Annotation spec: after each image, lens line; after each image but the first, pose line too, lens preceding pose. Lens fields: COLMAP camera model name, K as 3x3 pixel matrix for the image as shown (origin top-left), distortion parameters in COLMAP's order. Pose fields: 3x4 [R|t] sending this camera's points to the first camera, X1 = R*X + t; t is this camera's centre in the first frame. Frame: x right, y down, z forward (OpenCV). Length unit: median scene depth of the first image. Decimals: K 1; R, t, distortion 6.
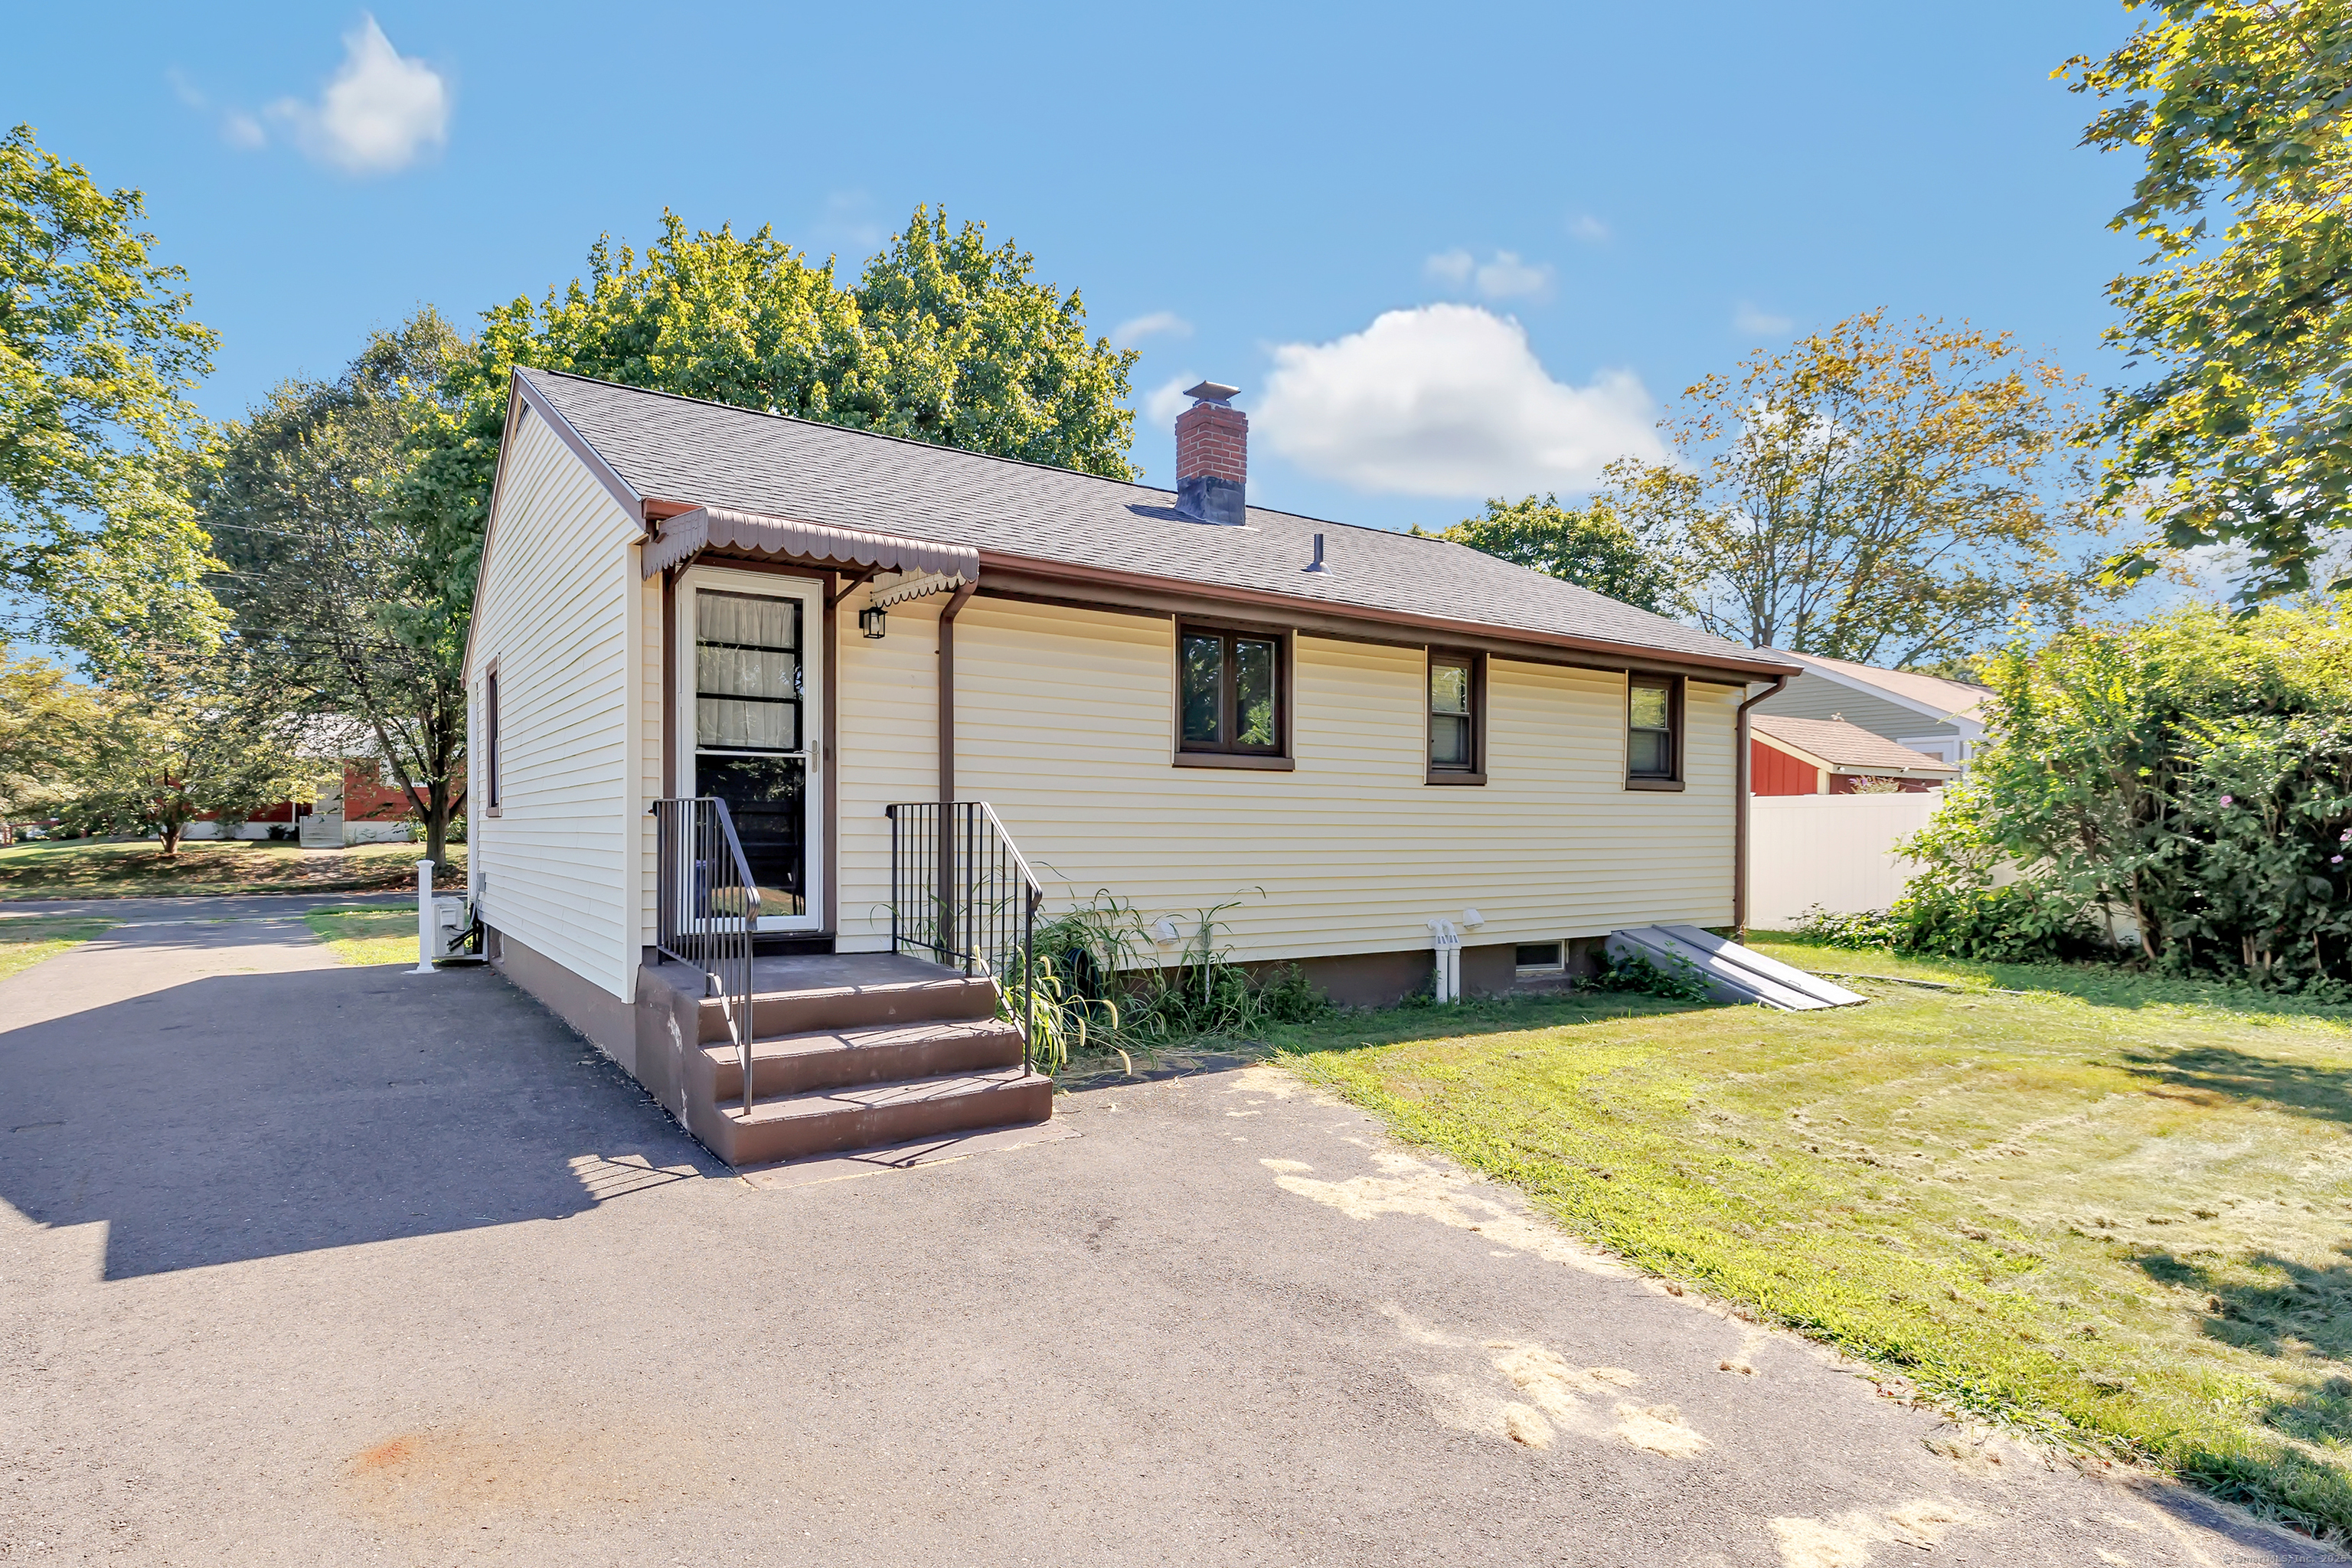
lens RADIAL K [[1258.6, 0, 1167.1], [0, 1258.6, 806.6], [0, 0, 1]] dist [-0.003252, -0.002005]
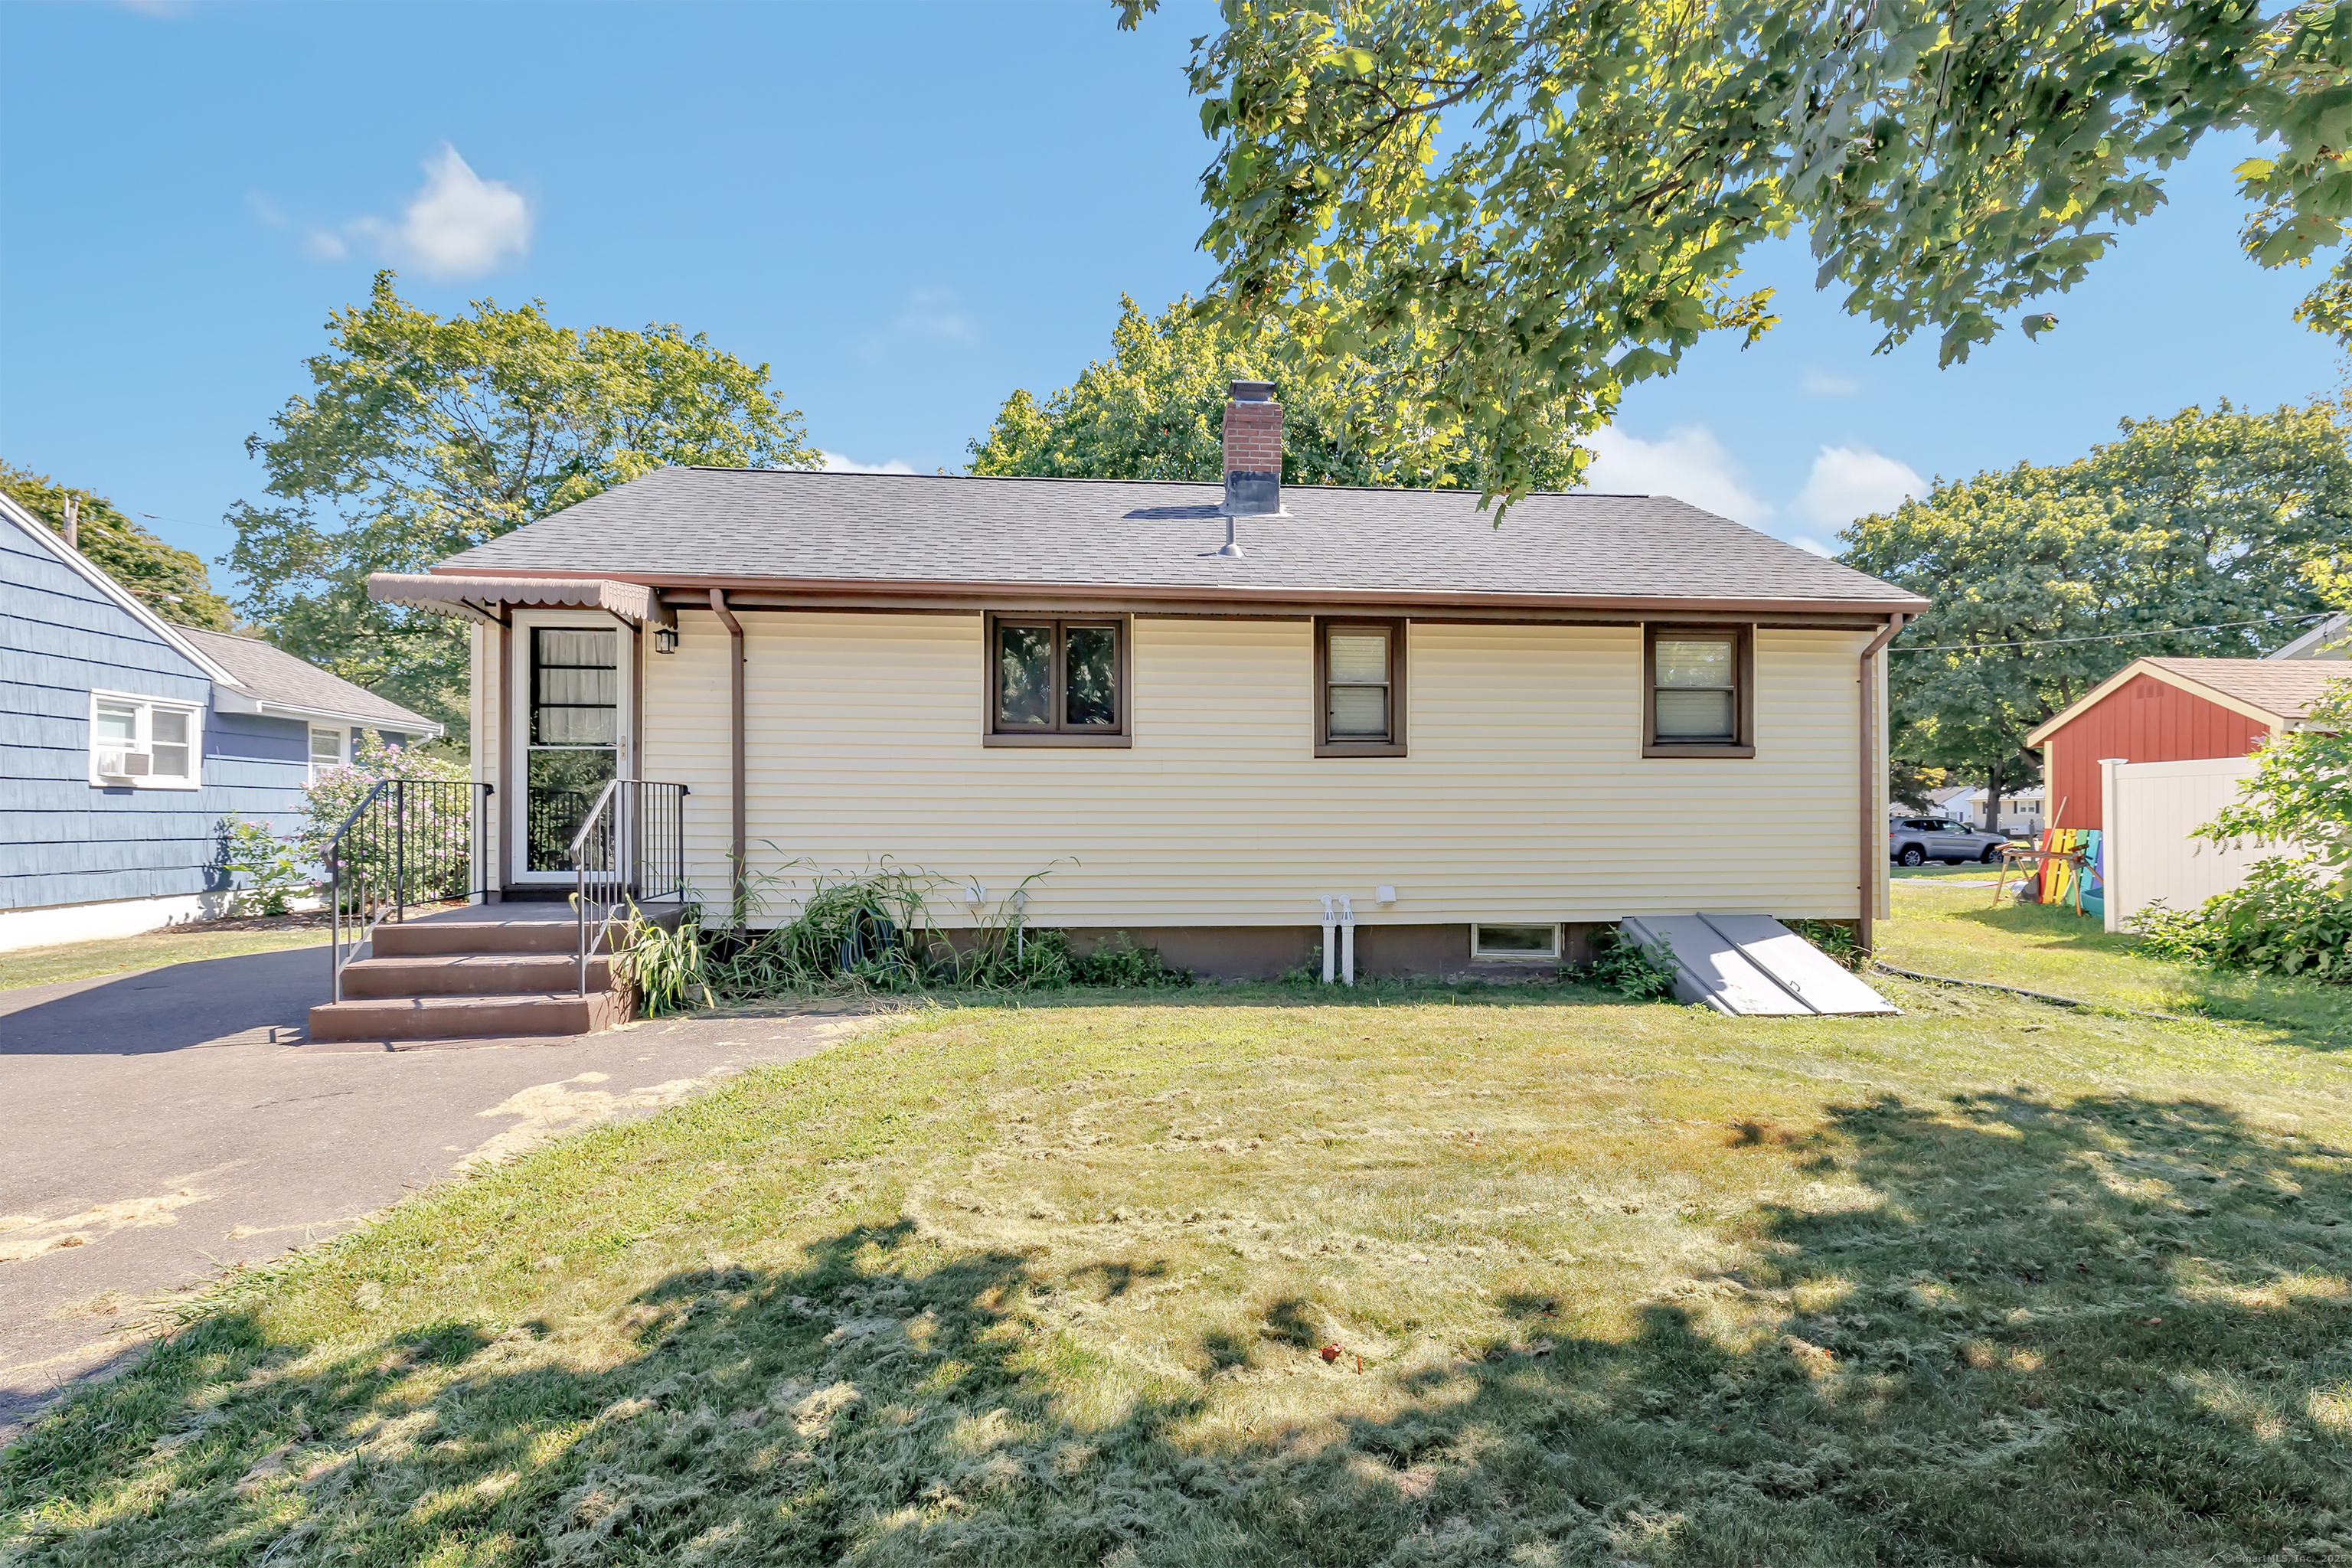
lens RADIAL K [[1183.1, 0, 1168.7], [0, 1183.1, 788.0], [0, 0, 1]] dist [0.005445, 0.001213]
pose [[0.887092, -0.018644, -0.461216, 0.692428], [0.014052, 0.999812, -0.013388, 0.021959], [0.461378, 0.005396, 0.887187, 0.162986]]
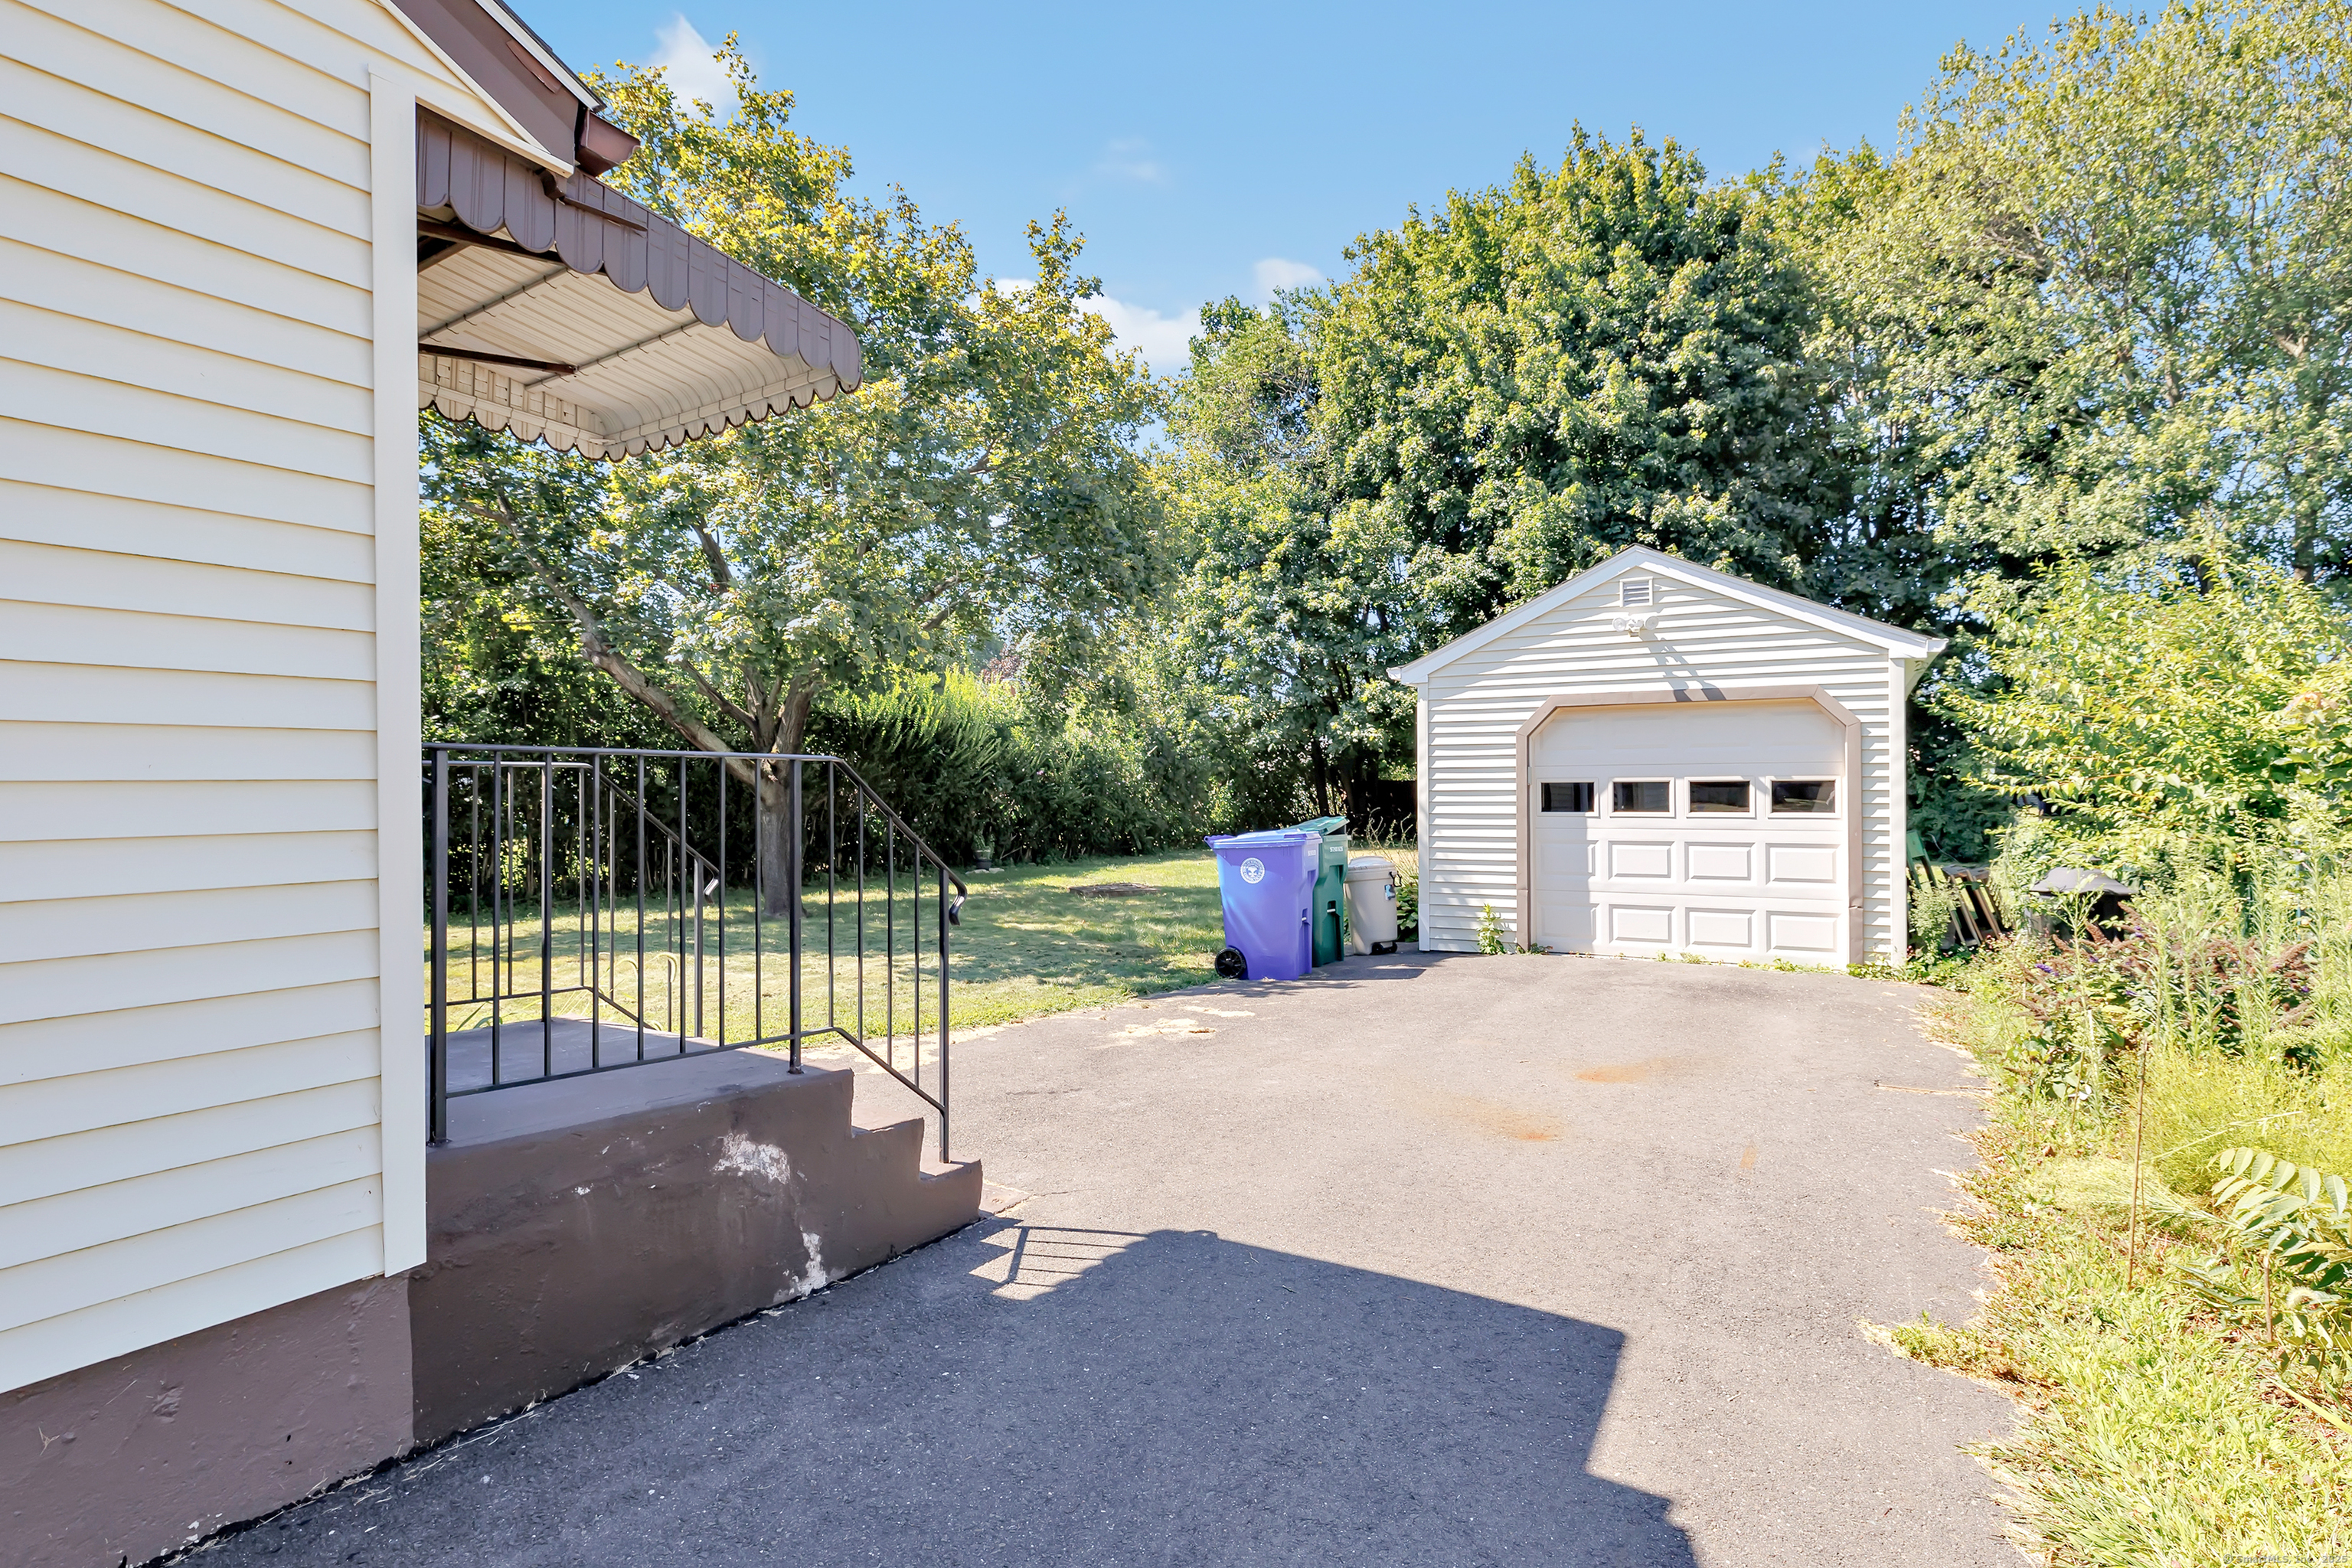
lens RADIAL K [[1183.1, 0, 1172.9], [0, 1183.1, 788.7], [0, 0, 1]] dist [0.005445, 0.001213]
pose [[-0.403308, -0.003335, 0.915058, -0.642997], [-0.010466, 0.999945, -0.000968, 0.008265], [-0.915004, -0.009968, -0.403321, 0.709243]]
